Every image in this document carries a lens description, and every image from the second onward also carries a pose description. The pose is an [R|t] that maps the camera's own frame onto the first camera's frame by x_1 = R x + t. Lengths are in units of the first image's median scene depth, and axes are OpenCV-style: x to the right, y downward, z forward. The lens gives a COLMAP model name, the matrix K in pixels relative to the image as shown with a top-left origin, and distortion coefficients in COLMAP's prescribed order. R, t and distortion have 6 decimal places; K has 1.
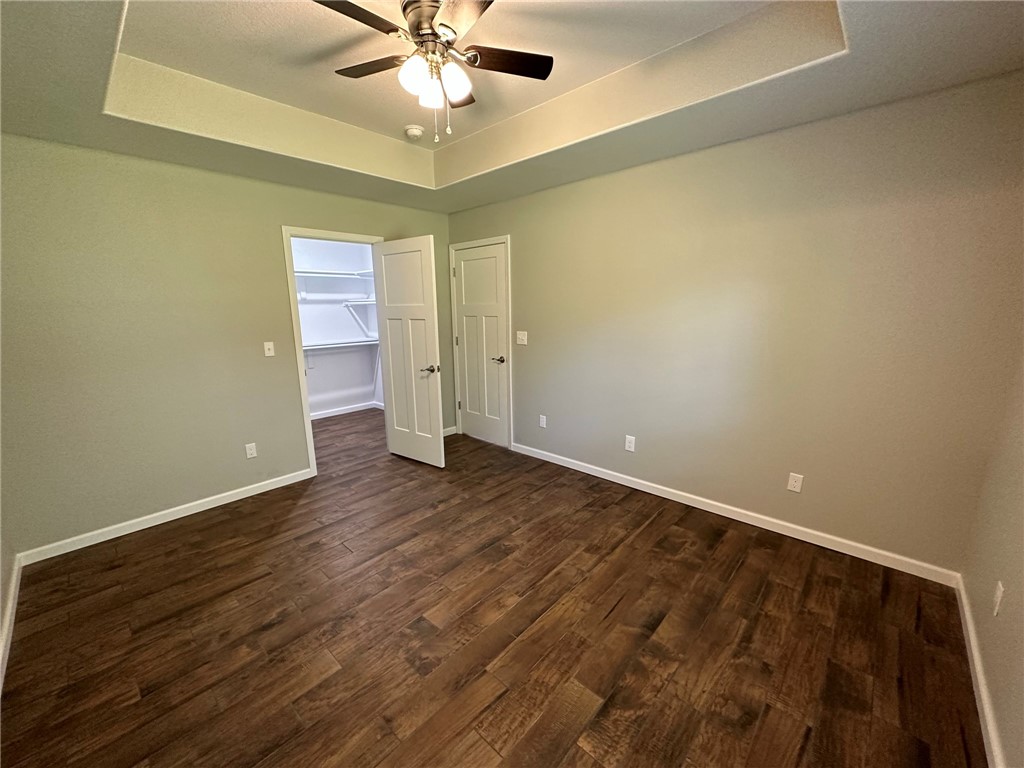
lens RADIAL K [[408.4, 0, 511.1], [0, 408.4, 385.5], [0, 0, 1]] dist [-0.002121, 0.000415]
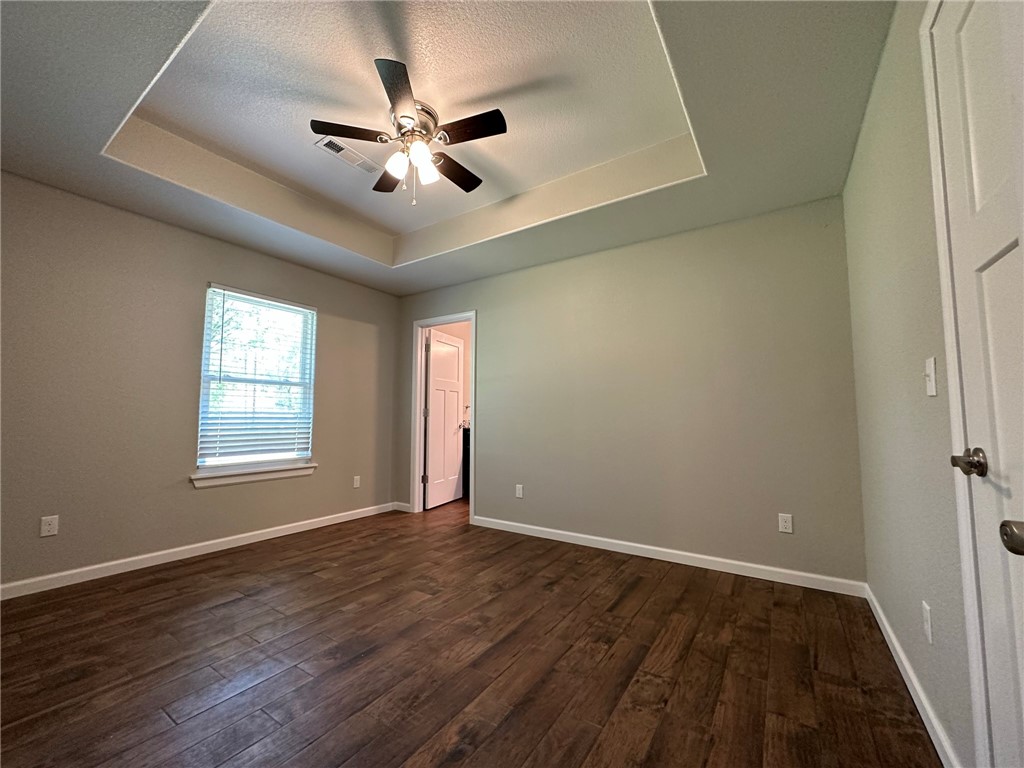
lens RADIAL K [[408.4, 0, 511.1], [0, 408.4, 385.5], [0, 0, 1]] dist [-0.002121, 0.000415]
pose [[-0.986970, -0.000750, -0.160900, -0.231439], [-0.020549, 0.992388, 0.121424, -0.176735], [0.159584, 0.123148, -0.979473, 1.952444]]
